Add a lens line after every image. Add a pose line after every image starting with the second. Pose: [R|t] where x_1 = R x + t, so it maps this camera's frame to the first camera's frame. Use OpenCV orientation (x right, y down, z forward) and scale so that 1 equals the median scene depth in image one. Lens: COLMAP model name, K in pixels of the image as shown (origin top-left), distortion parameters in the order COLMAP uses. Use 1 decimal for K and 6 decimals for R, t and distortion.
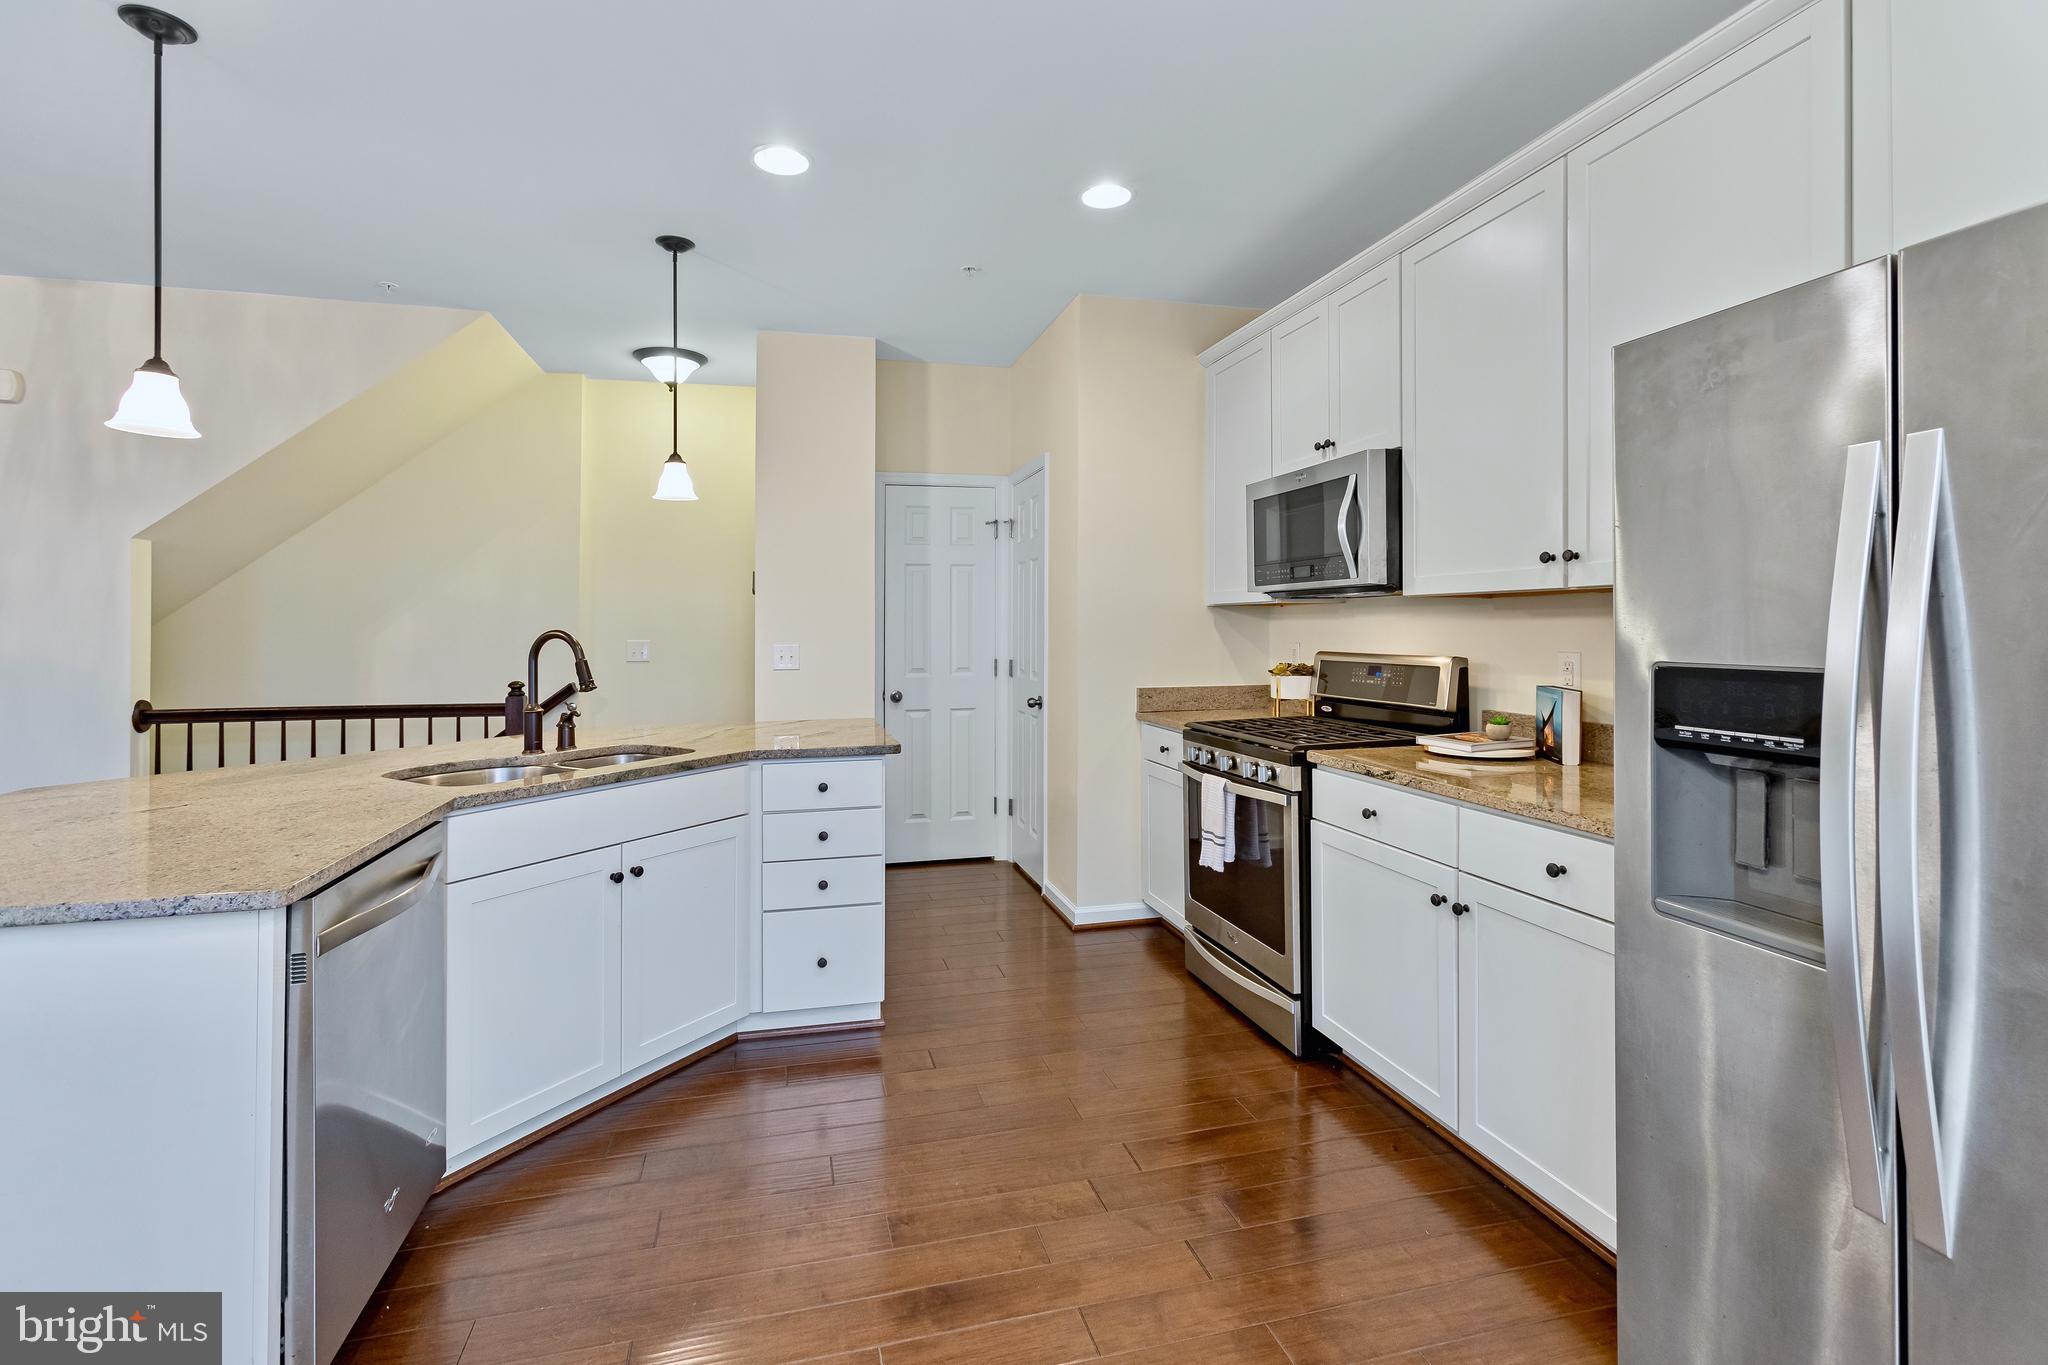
lens RADIAL K [[935.9, 0, 1024.3], [0, 935.9, 617.6], [0, 0, 1]] dist [-0.011807, 0.008690]
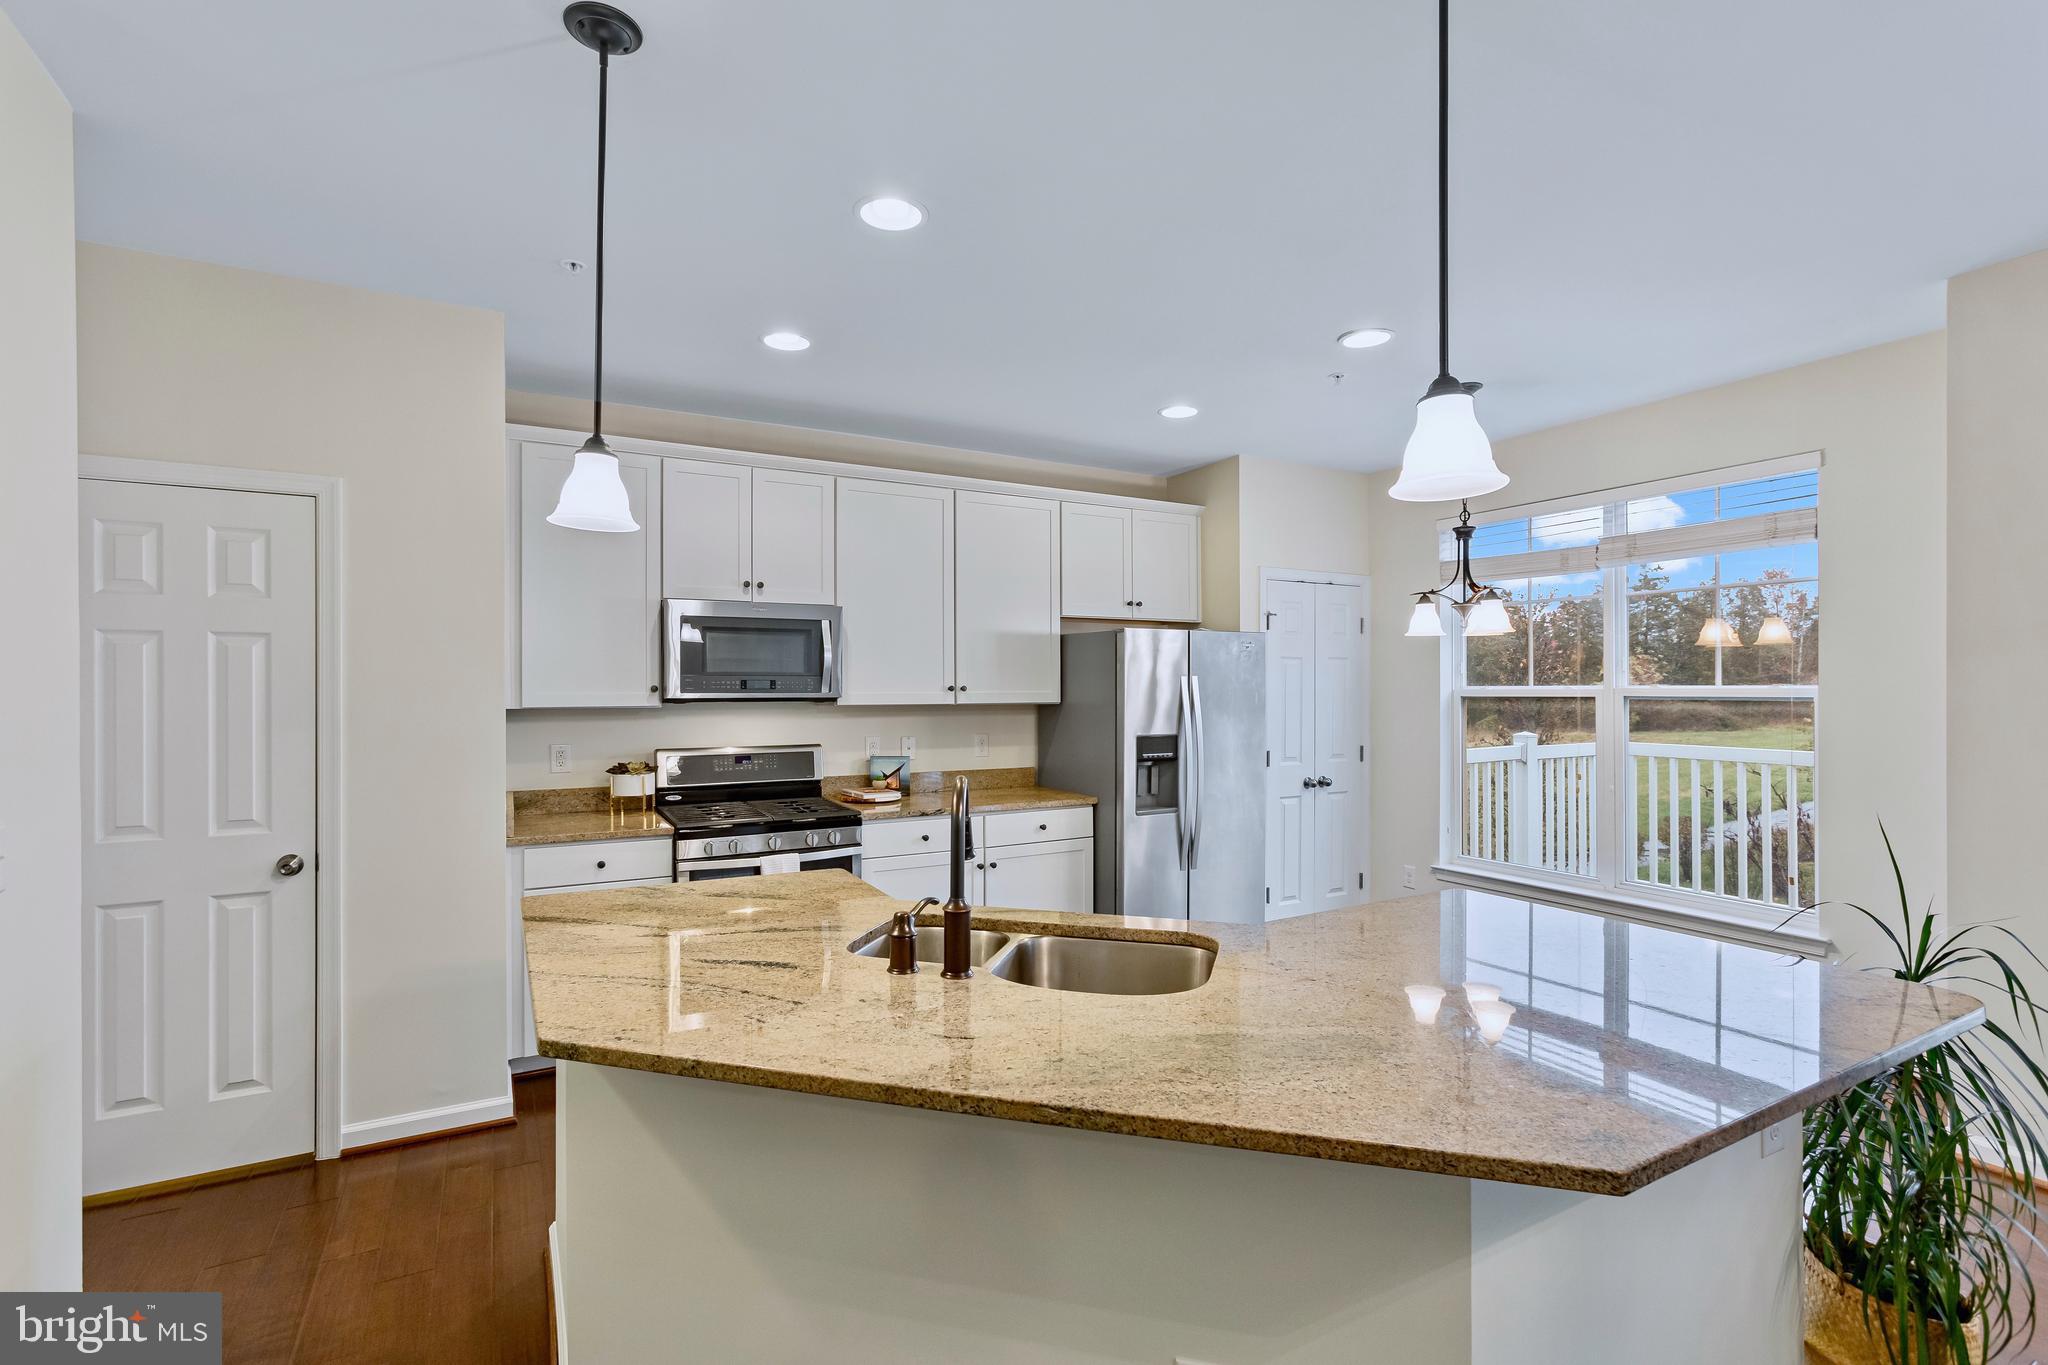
lens RADIAL K [[935.9, 0, 1032.8], [0, 935.9, 686.0], [0, 0, 1]] dist [-0.011807, 0.008690]
pose [[-0.255067, 0.011434, 0.966856, -1.081085], [-0.006673, 0.999885, -0.013585, -0.033774], [-0.966900, -0.009917, -0.254961, 1.030524]]
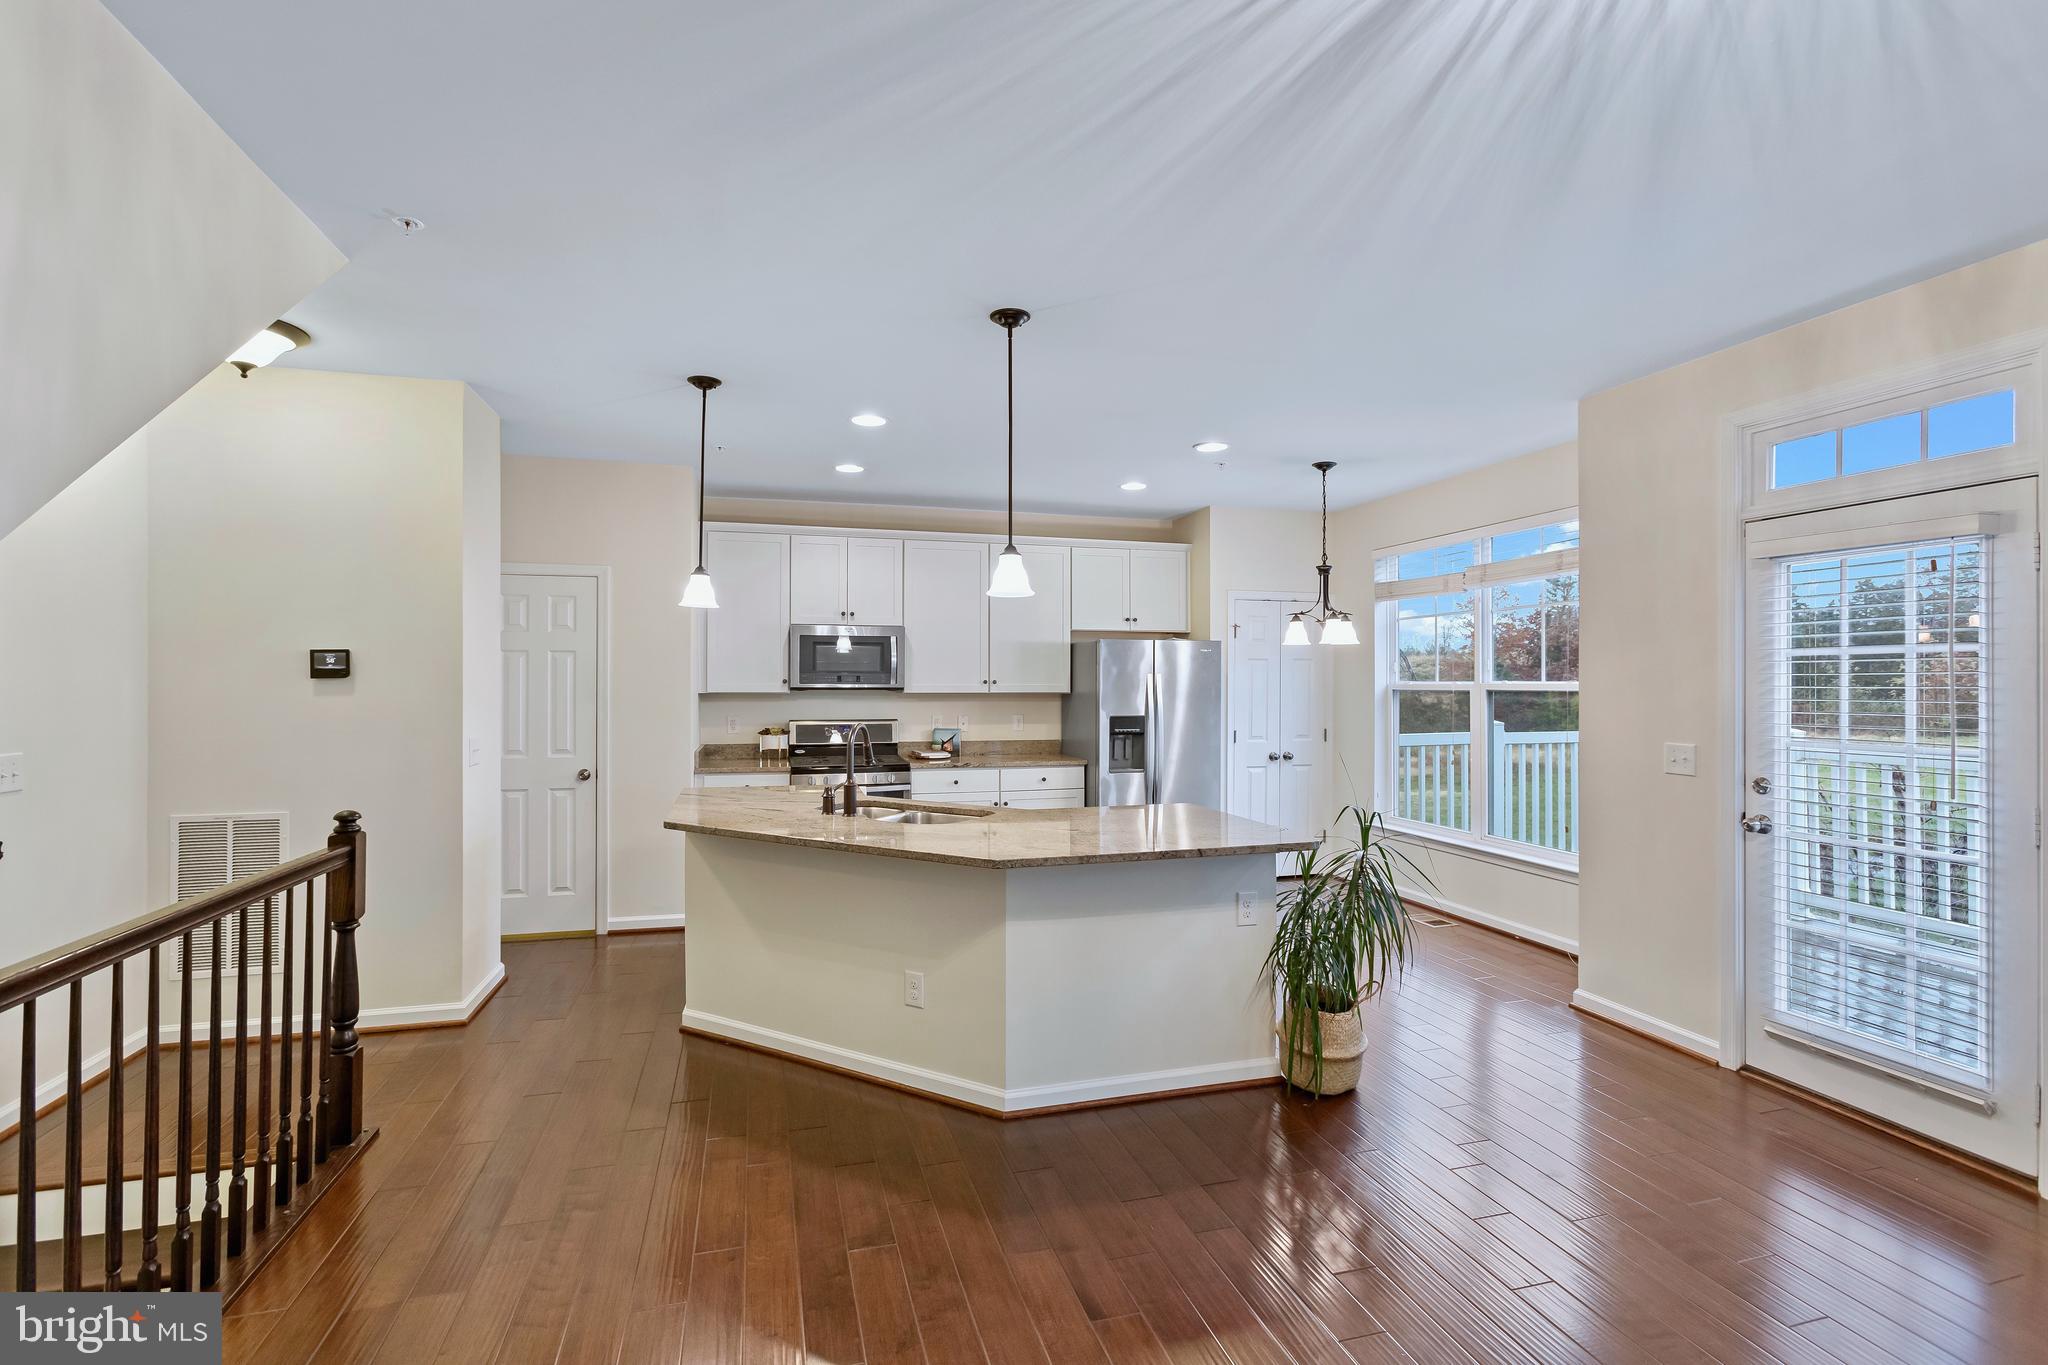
lens RADIAL K [[935.9, 0, 1036.4], [0, 935.9, 677.7], [0, 0, 1]] dist [-0.011807, 0.008690]
pose [[-0.020535, 0.013007, 0.999705, -1.768747], [-0.012527, 0.999834, -0.013266, -0.031912], [-0.999711, -0.012796, -0.020369, 0.694684]]
